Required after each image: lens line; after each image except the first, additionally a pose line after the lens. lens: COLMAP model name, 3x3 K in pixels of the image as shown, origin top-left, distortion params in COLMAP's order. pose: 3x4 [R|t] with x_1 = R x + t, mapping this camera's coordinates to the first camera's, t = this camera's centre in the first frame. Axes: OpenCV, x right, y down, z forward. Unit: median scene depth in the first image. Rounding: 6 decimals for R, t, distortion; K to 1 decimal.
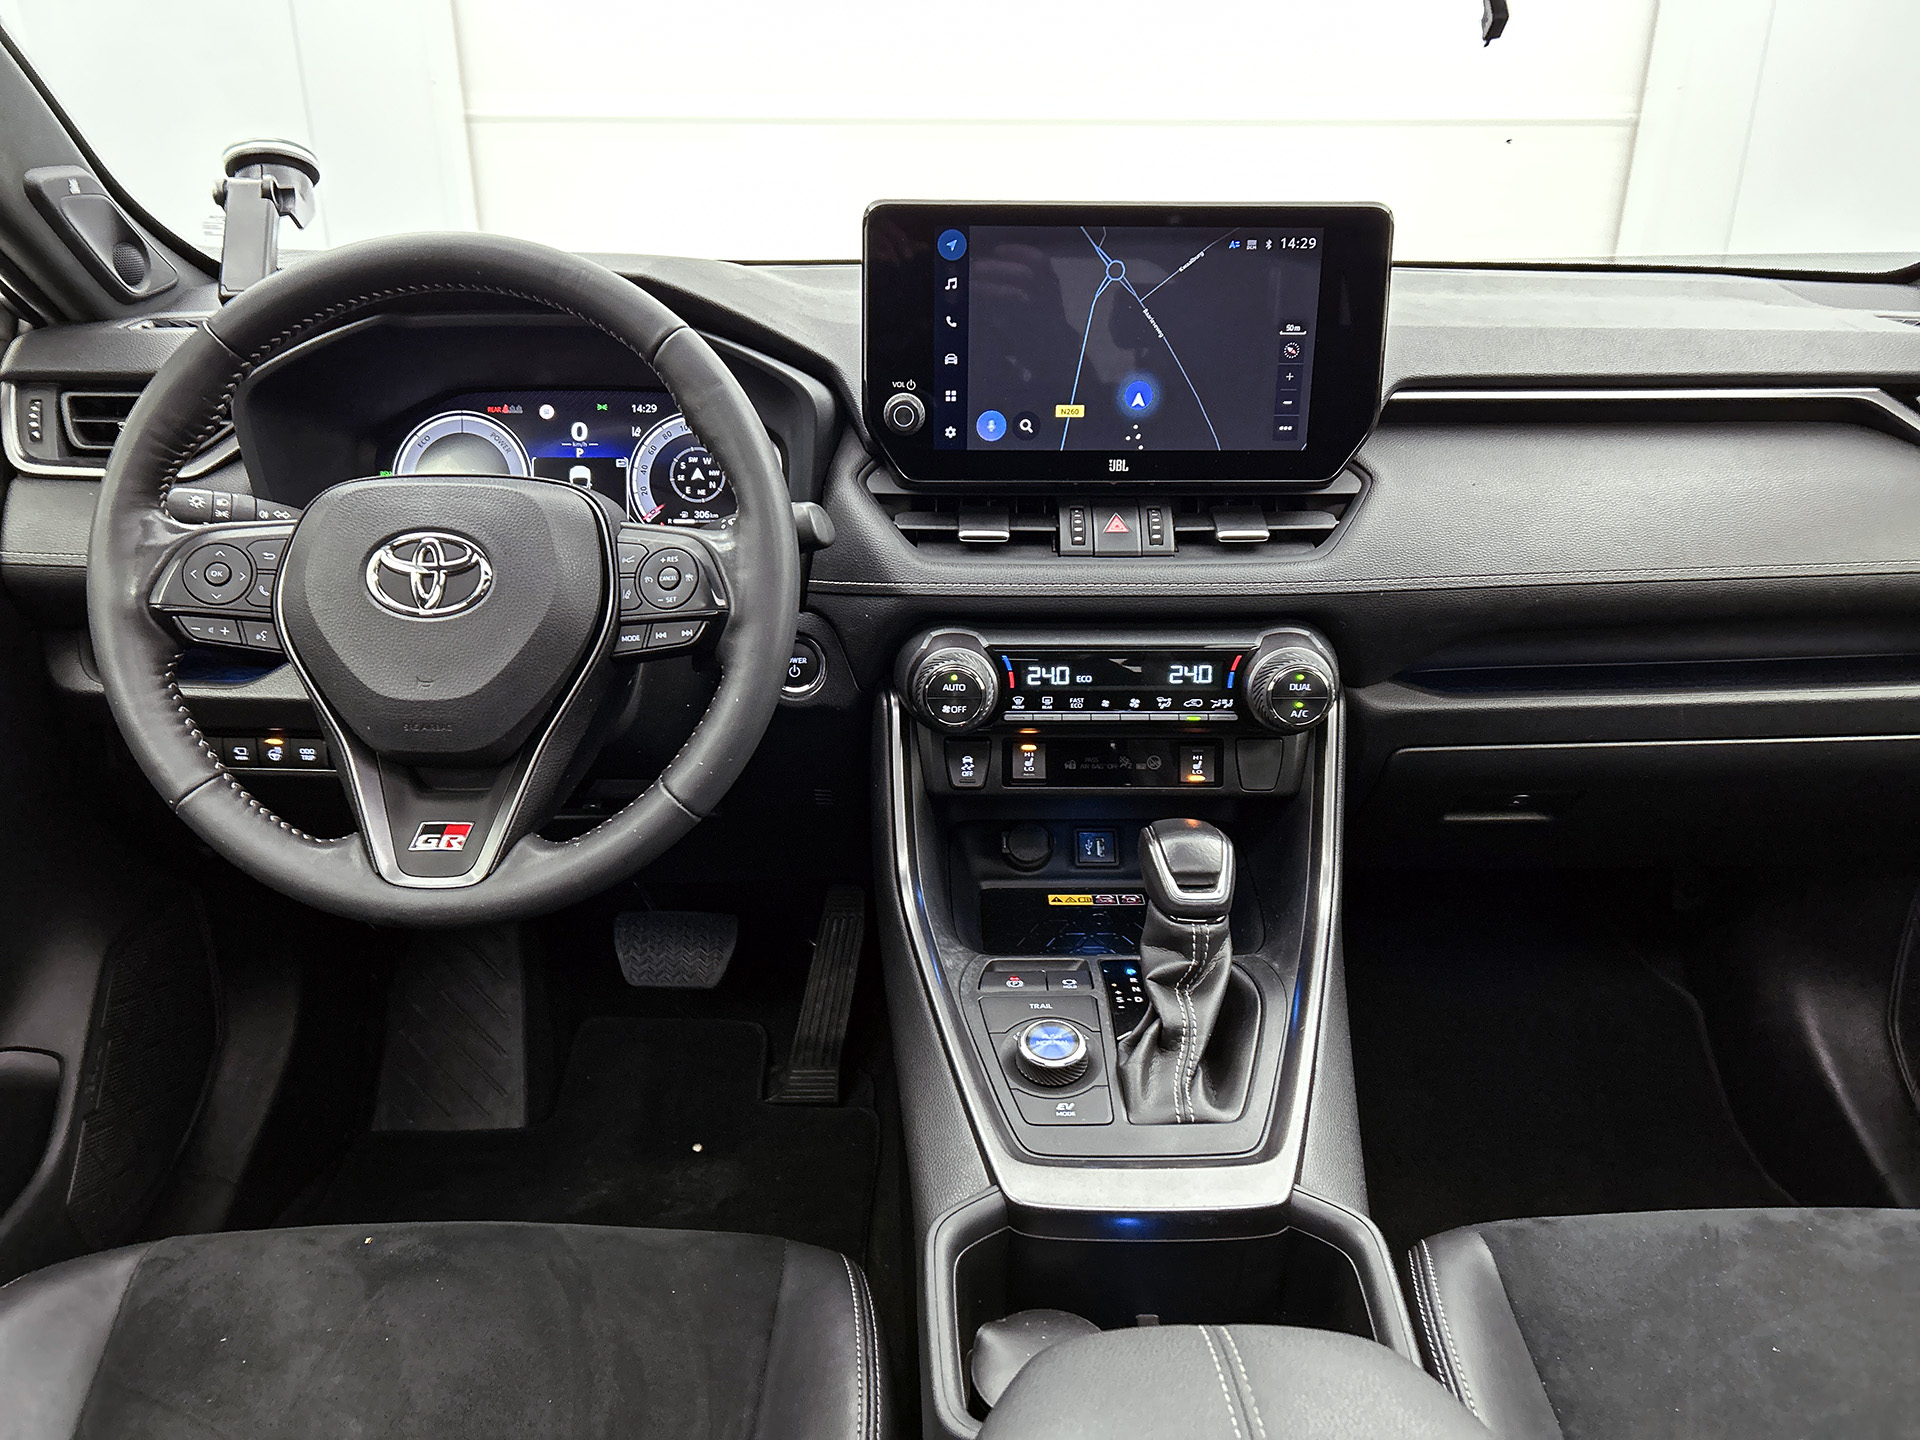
lens RADIAL K [[1447.7, 0, 960.0], [0, 1447.7, 720.0], [0, 0, 1]] dist [0.006346, 0.000021]
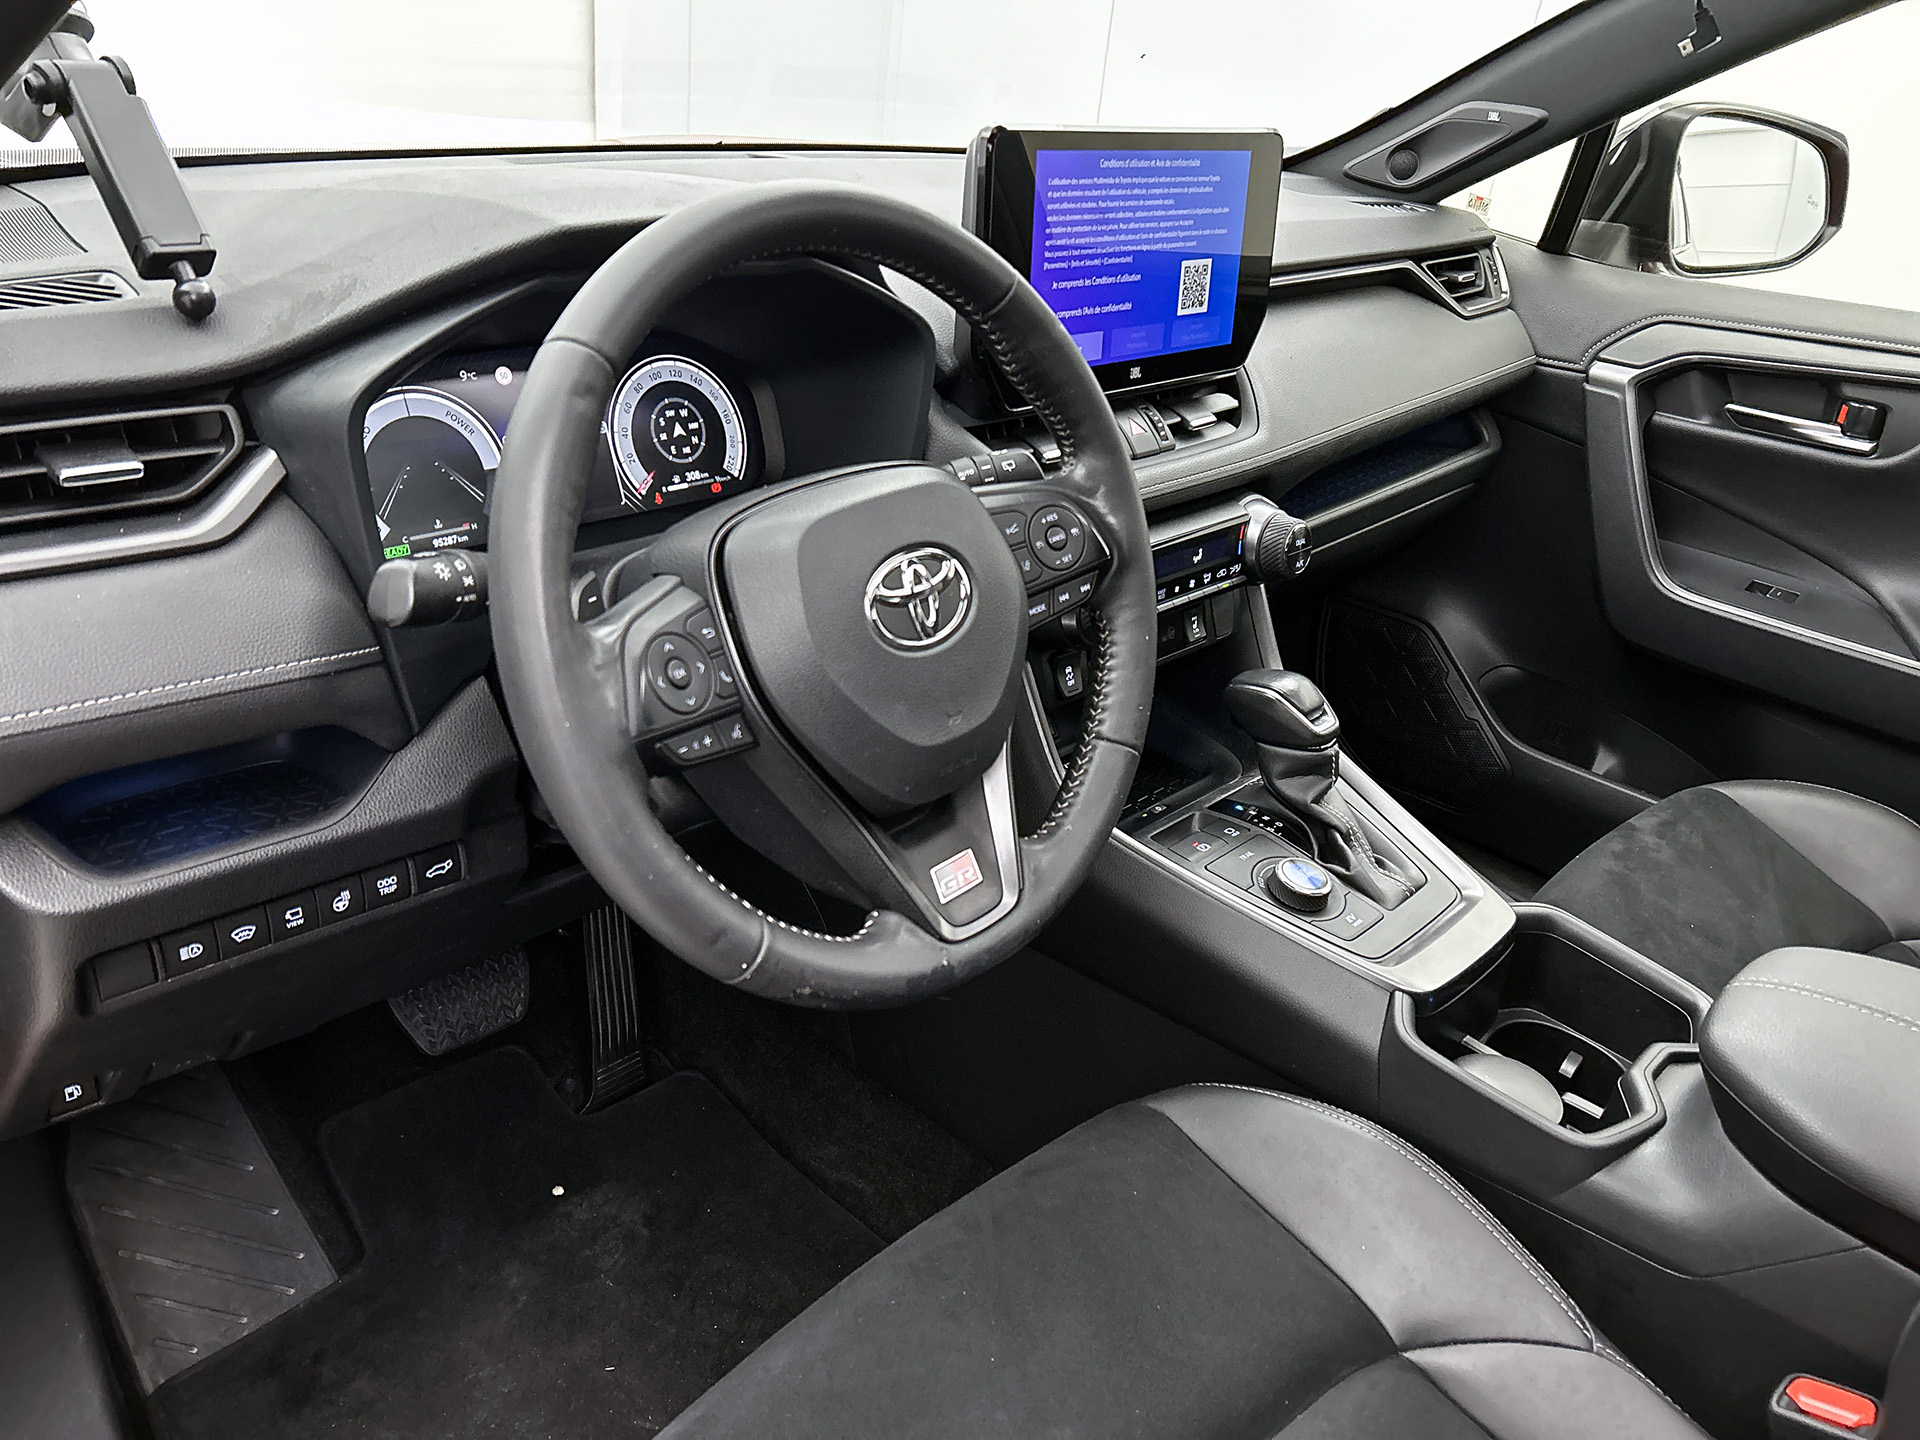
lens RADIAL K [[1447.7, 0, 960.0], [0, 1447.7, 720.0], [0, 0, 1]] dist [0.006346, 0.000021]
pose [[0.704556, -0.265452, 0.658130, -0.780430], [0.185008, 0.964041, 0.190780, -0.158538], [-0.685108, -0.012655, 0.728332, 0.299855]]
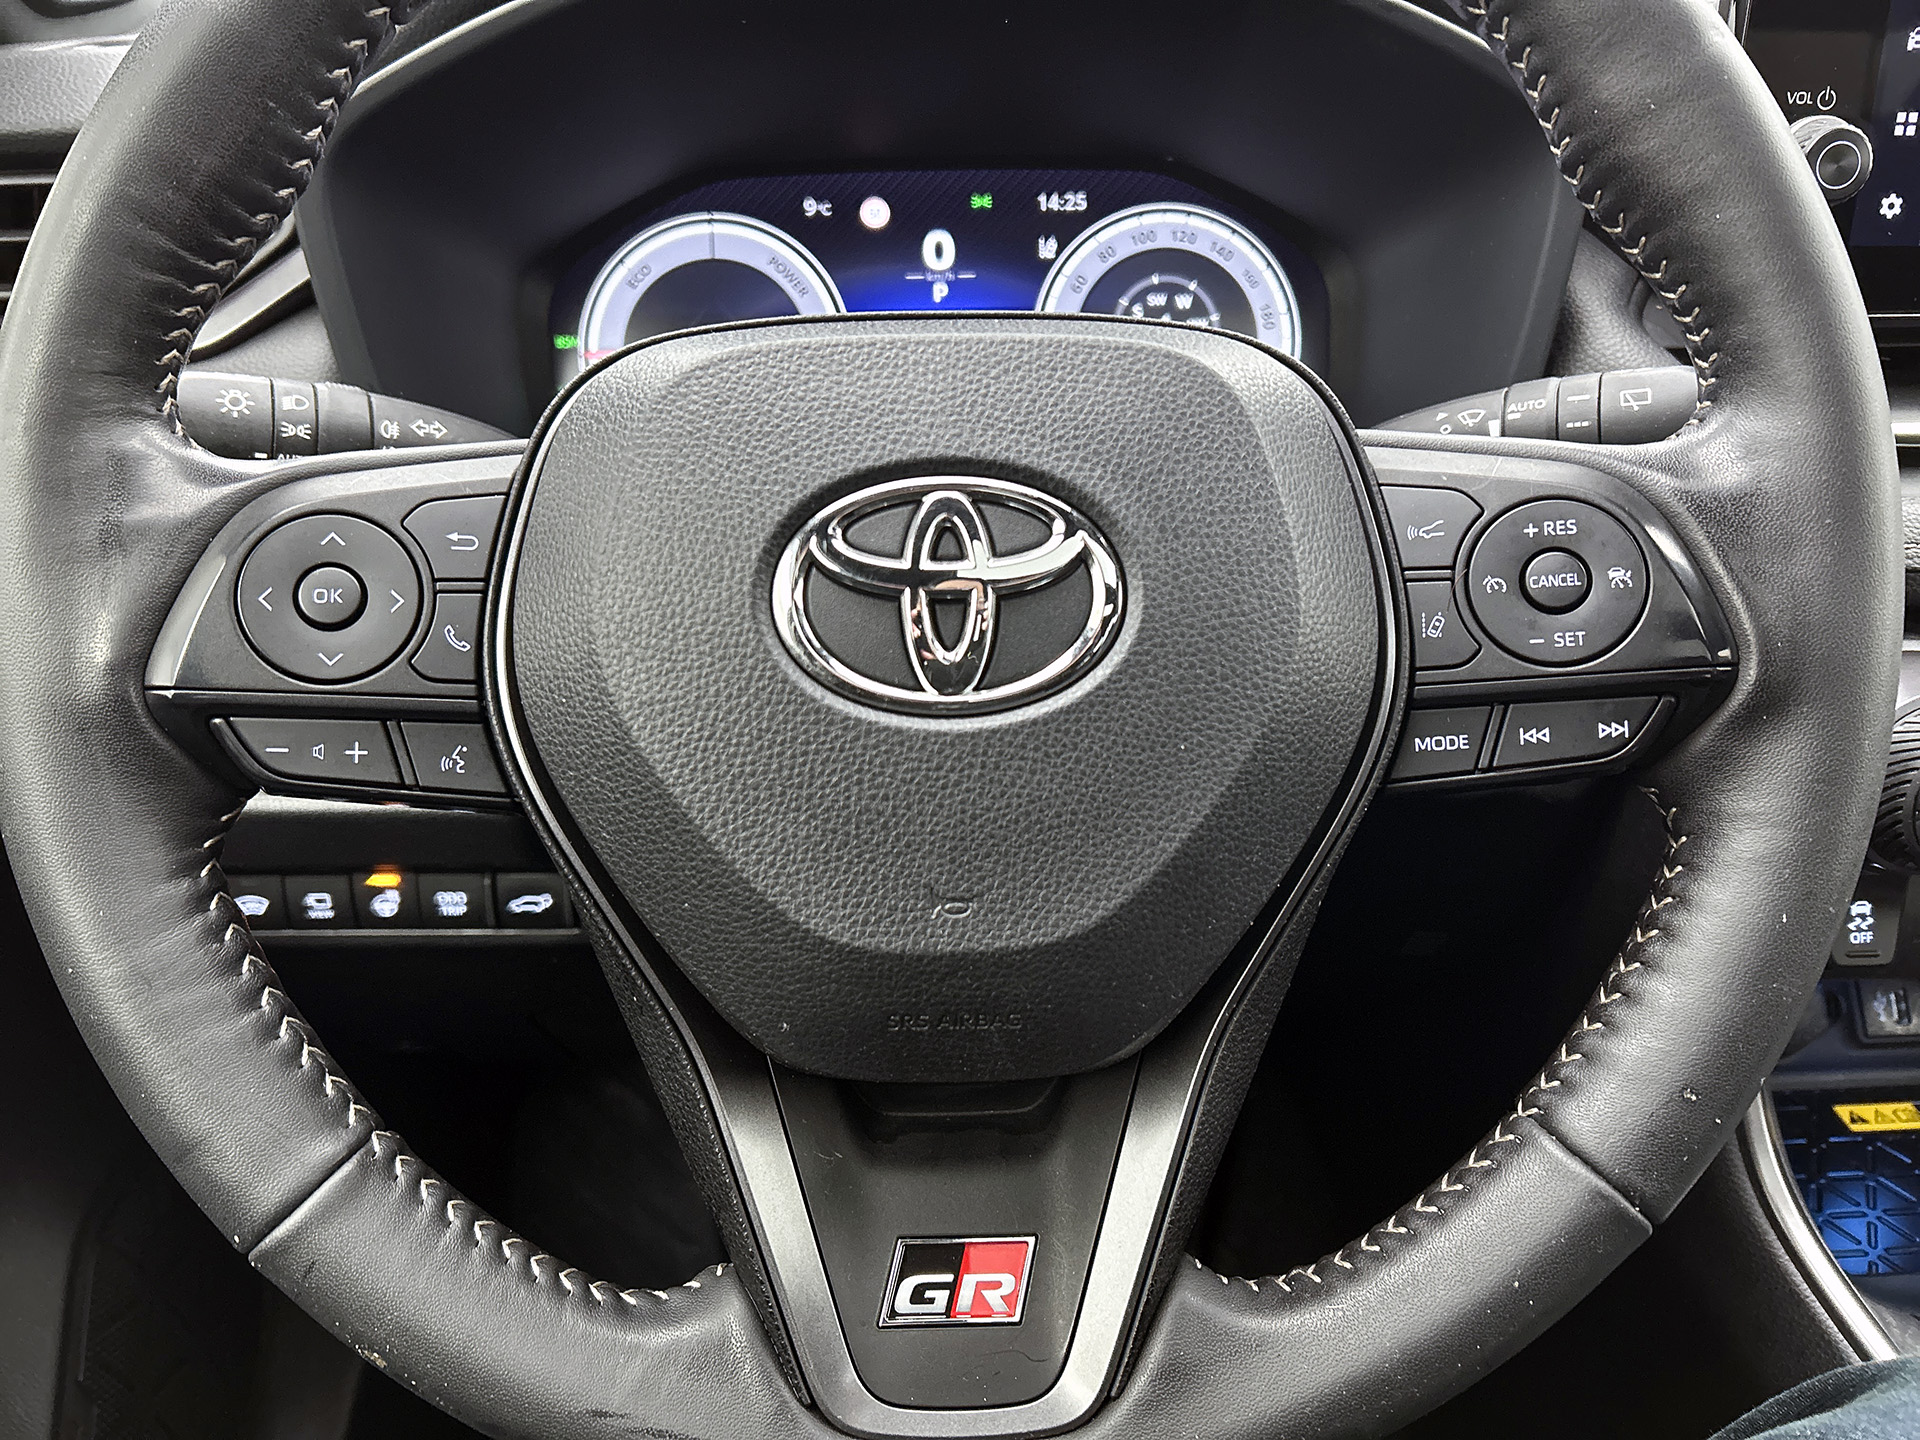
lens RADIAL K [[1482.8, 0, 953.7], [0, 1482.8, 696.4], [0, 0, 1]] dist [0.055157, -0.070819]
pose [[0.999590, -0.025531, 0.012934, -0.309995], [0.024794, 0.998219, 0.054260, -0.079768], [-0.014296, -0.053917, 0.998443, 0.533475]]
